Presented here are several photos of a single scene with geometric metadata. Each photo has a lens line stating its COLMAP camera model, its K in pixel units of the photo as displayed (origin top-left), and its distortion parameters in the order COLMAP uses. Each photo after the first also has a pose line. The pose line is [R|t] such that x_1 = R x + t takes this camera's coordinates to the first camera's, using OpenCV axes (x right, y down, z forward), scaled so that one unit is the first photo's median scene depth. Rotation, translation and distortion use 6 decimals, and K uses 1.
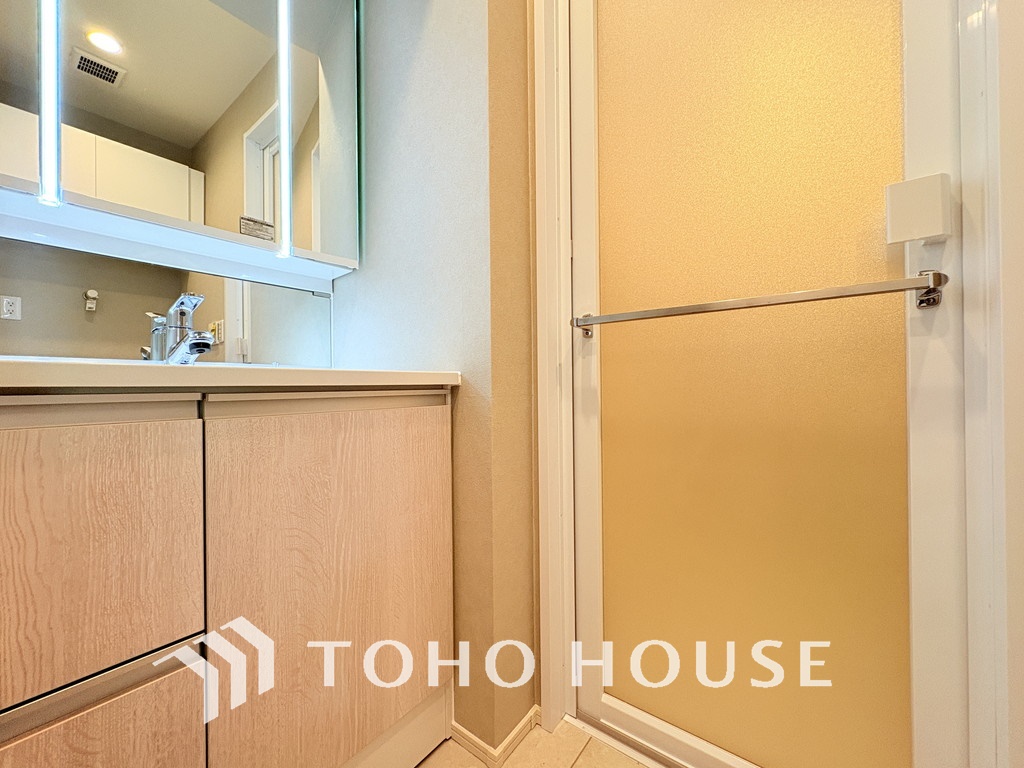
lens RADIAL K [[408.0, 0, 510.2], [0, 408.0, 383.6], [0, 0, 1]] dist [0.000578, -0.000020]
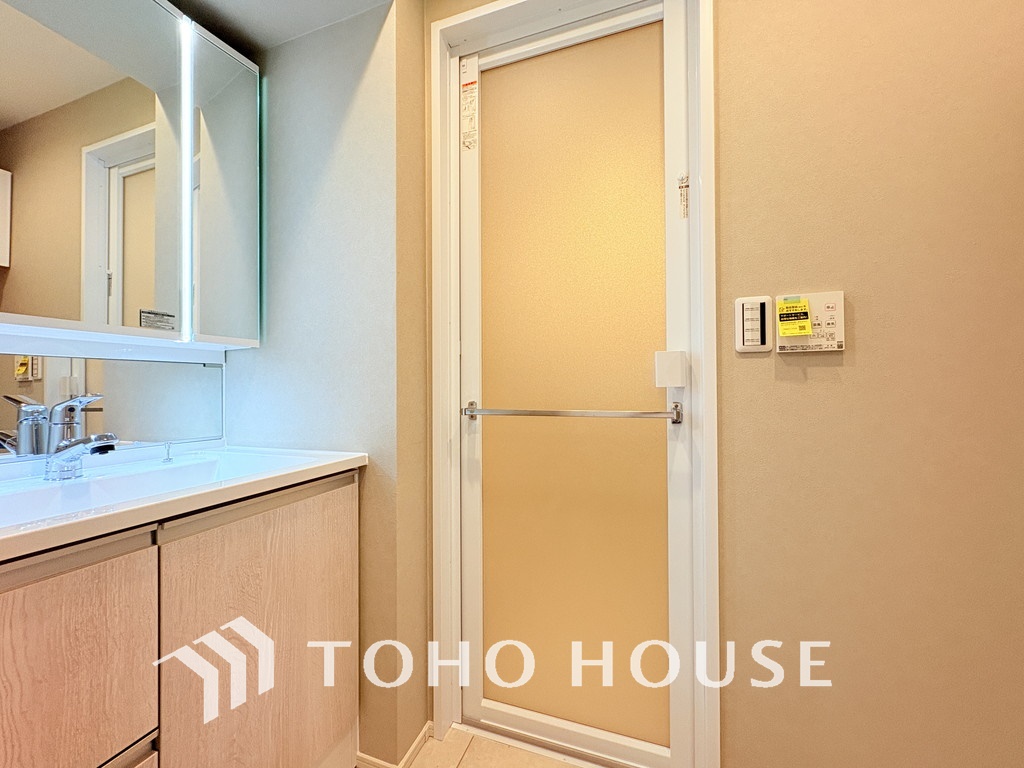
lens RADIAL K [[408.0, 0, 513.7], [0, 408.0, 385.5], [0, 0, 1]] dist [0.000578, -0.000020]
pose [[0.950882, 0.008479, 0.309436, -0.080954], [-0.005760, 0.999936, -0.009700, -0.201465], [-0.309499, 0.007441, 0.950871, -0.241451]]
